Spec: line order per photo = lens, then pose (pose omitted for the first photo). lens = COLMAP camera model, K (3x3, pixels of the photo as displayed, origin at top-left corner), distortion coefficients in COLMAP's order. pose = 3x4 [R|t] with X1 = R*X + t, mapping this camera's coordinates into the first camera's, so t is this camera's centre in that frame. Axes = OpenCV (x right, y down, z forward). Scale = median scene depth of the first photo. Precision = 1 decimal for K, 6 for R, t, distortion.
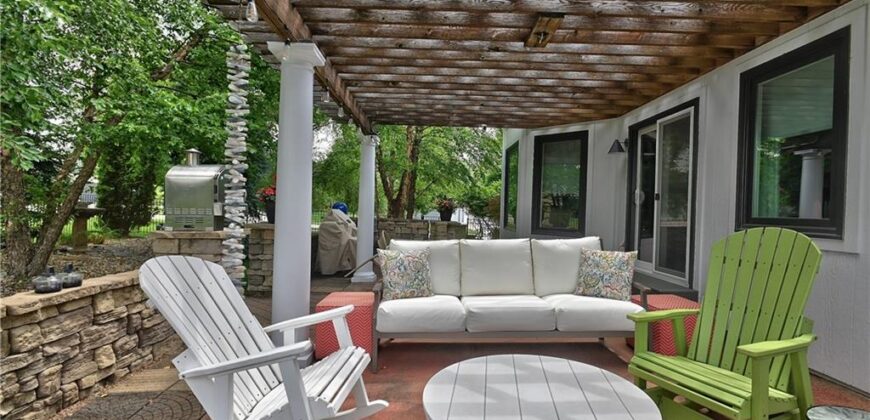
lens RADIAL K [[413.5, 0, 435.0], [0, 413.5, 210.0], [0, 0, 1]] dist [-0.011293, -0.001015]
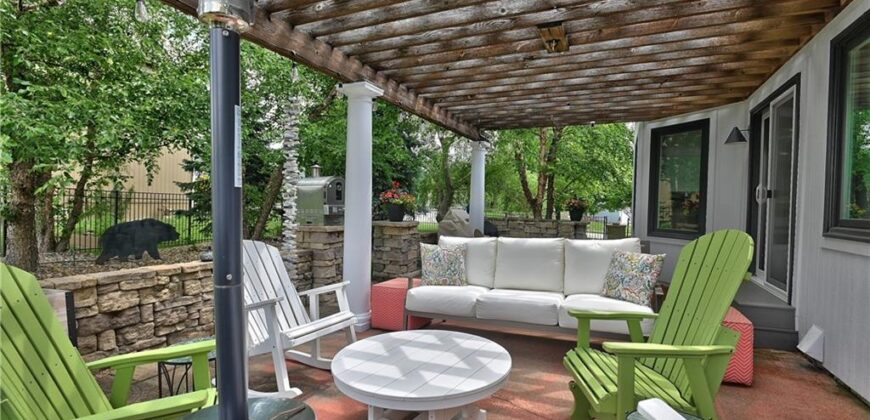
lens RADIAL K [[413.5, 0, 435.0], [0, 413.5, 210.0], [0, 0, 1]] dist [-0.011293, -0.001015]
pose [[0.903139, -0.001577, -0.429346, 0.382249], [0.002079, 0.999998, 0.000700, -0.001952], [0.429344, -0.001525, 0.903140, -0.062017]]
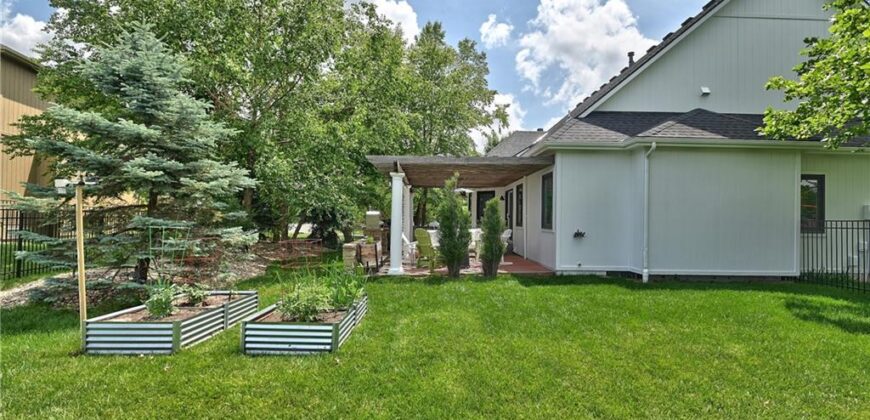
lens RADIAL K [[413.5, 0, 435.0], [0, 413.5, 210.0], [0, 0, 1]] dist [-0.011293, -0.001015]
pose [[0.999291, -0.023096, 0.029743, -0.186777], [0.023677, 0.999533, -0.019324, -0.037053], [-0.029283, 0.020015, 0.999371, -2.978286]]
